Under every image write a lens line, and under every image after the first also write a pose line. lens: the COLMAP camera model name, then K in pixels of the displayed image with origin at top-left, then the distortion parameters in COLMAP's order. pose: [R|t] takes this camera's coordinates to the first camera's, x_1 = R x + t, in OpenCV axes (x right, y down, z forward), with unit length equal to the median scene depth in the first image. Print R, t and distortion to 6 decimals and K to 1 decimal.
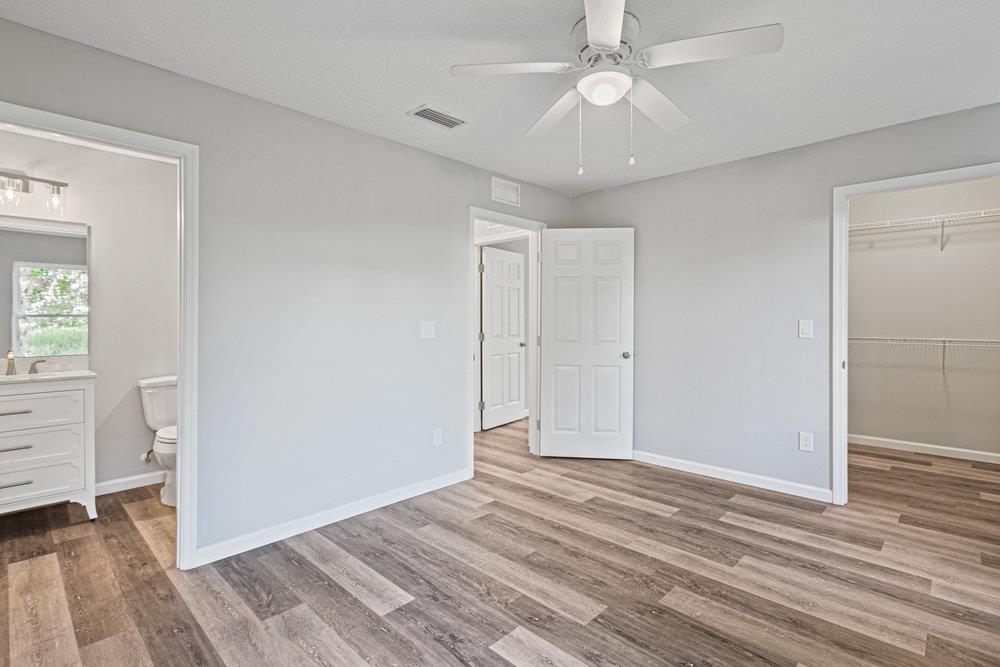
lens RADIAL K [[481.1, 0, 494.1], [0, 481.1, 325.2], [0, 0, 1]] dist [0.003033, 0.001236]
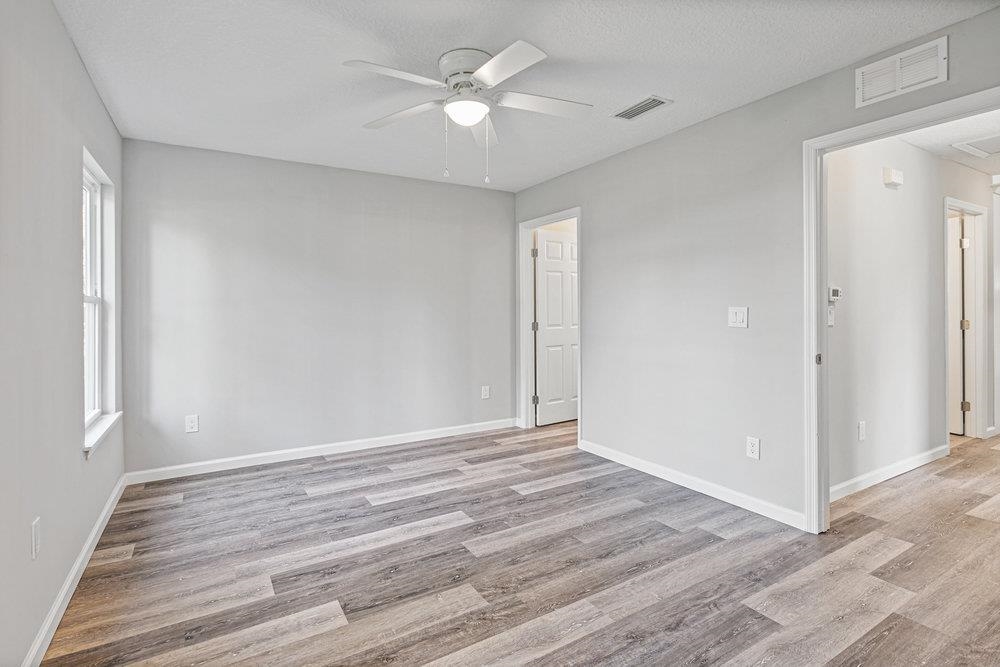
lens RADIAL K [[481.1, 0, 497.9], [0, 481.1, 316.1], [0, 0, 1]] dist [0.003033, 0.001236]
pose [[-0.246388, 0.016456, -0.969032, 1.108686], [-0.001509, 0.999848, 0.017363, -0.008529], [0.969170, 0.005740, -0.246326, 1.110331]]
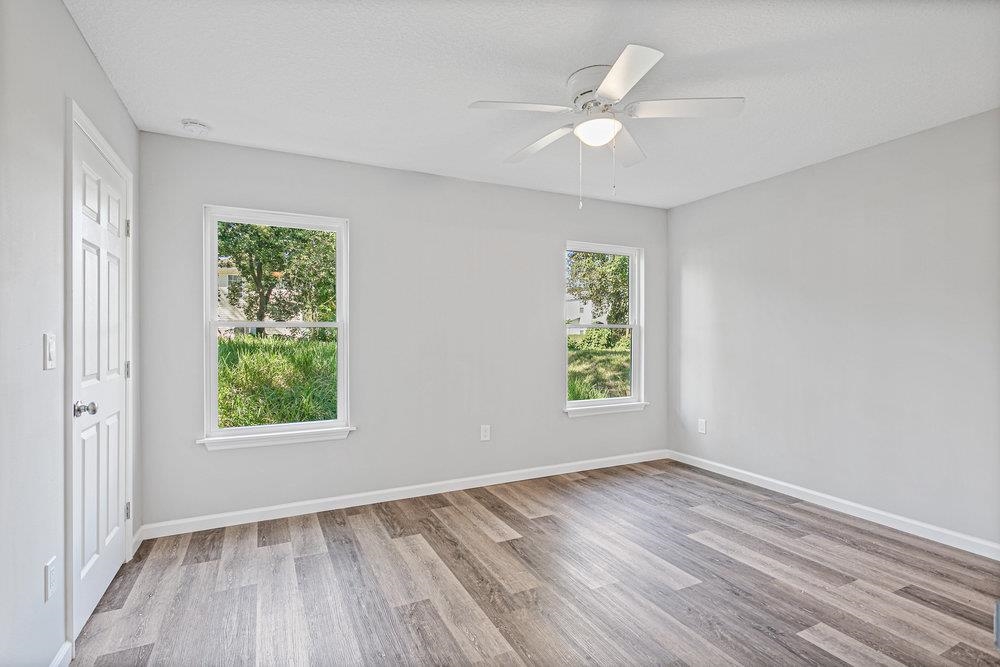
lens RADIAL K [[481.1, 0, 500.3], [0, 481.1, 333.3], [0, 0, 1]] dist [0.003033, 0.001236]
pose [[-0.946789, 0.003076, 0.321839, 0.062858], [0.005372, 0.999966, 0.006246, -0.013599], [-0.321809, 0.007643, -0.946774, 1.769581]]
